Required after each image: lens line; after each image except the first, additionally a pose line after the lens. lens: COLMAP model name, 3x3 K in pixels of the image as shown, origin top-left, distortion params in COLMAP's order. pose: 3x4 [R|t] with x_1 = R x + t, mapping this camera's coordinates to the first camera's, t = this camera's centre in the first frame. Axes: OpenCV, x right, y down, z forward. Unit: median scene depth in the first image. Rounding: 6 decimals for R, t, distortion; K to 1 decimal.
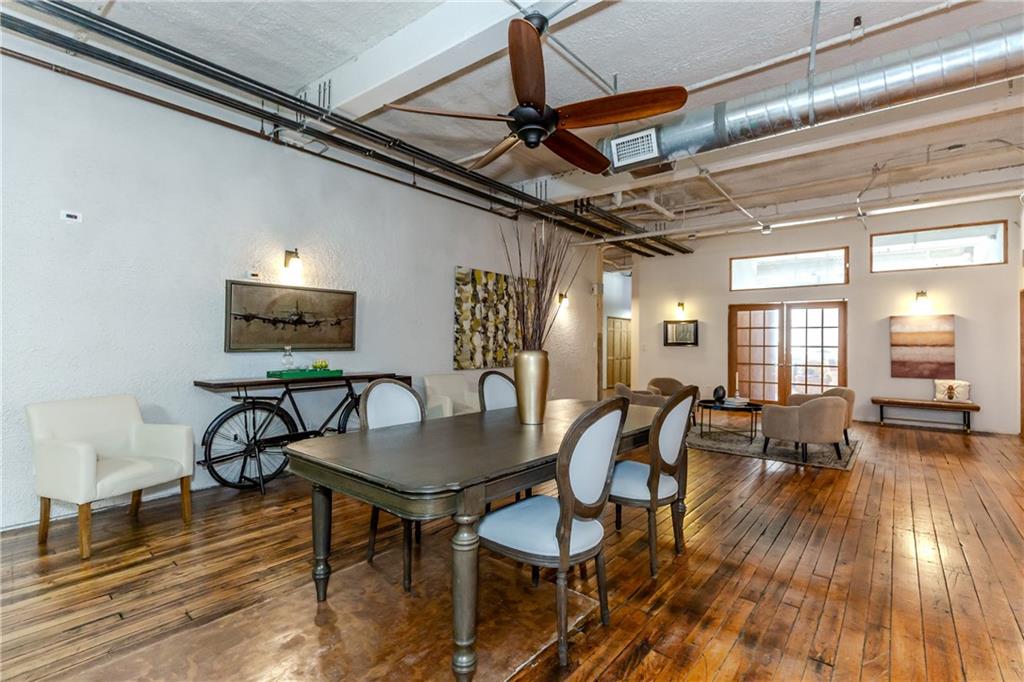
lens RADIAL K [[464.7, 0, 485.9], [0, 464.7, 340.9], [0, 0, 1]] dist [0.008786, -0.003511]
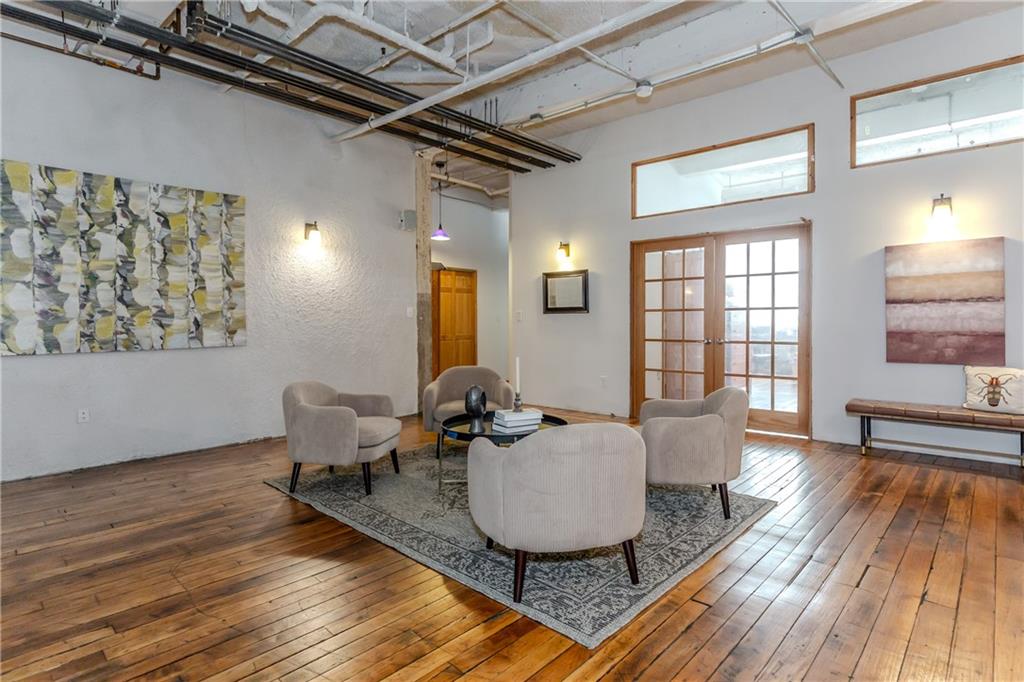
lens RADIAL K [[520.7, 0, 489.0], [0, 520.7, 330.9], [0, 0, 1]] dist [0.004866, -0.006091]
pose [[0.998365, -0.012511, -0.055768, 0.502027], [0.013683, 0.999693, 0.020673, 0.026679], [0.055492, -0.021402, 0.998230, 0.428401]]
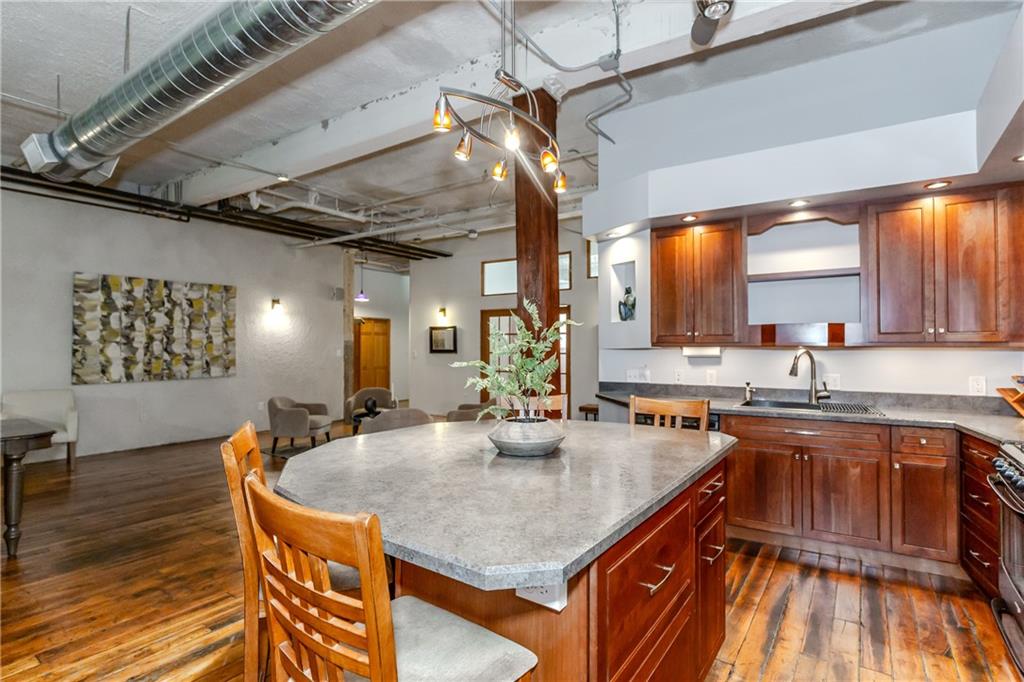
lens RADIAL K [[520.7, 0, 487.7], [0, 520.7, 340.9], [0, 0, 1]] dist [0.004866, -0.006091]
pose [[0.997914, -0.008921, 0.063936, 0.618811], [0.009248, 0.999946, -0.004809, -0.010875], [-0.063889, 0.005391, 0.997942, -0.074270]]
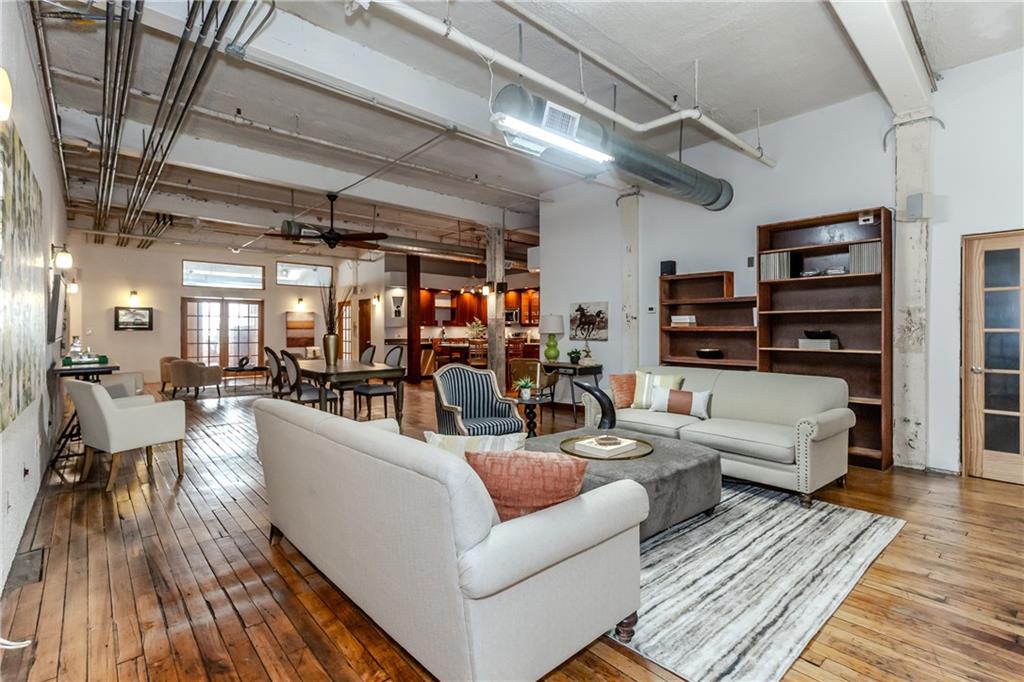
lens RADIAL K [[482.0, 0, 550.0], [0, 482.0, 329.5], [0, 0, 1]] dist [-0.005450, -0.000593]
pose [[0.083938, -0.007956, 0.996439, -0.907382], [-0.008054, 0.999930, 0.008662, -0.011901], [-0.996438, -0.008752, 0.083868, -0.125076]]
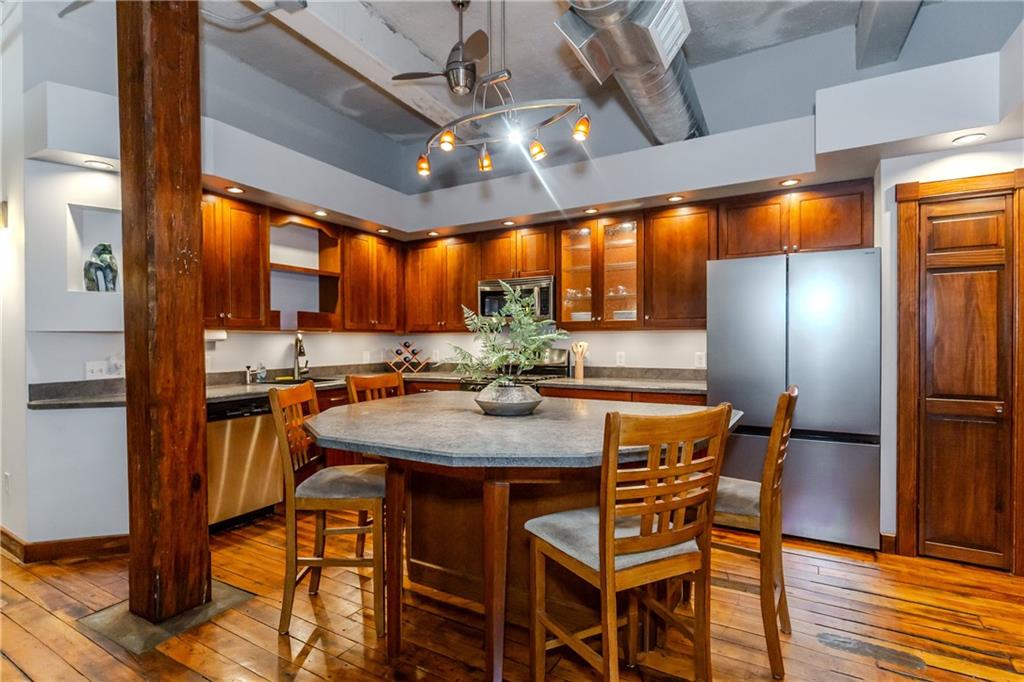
lens RADIAL K [[482.0, 0, 539.6], [0, 482.0, 341.4], [0, 0, 1]] dist [-0.005450, -0.000593]
pose [[-0.215236, -0.012182, 0.976486, 0.325648], [-0.004034, 0.999925, 0.011585, 0.000346], [-0.976554, -0.001445, -0.215269, 0.298129]]
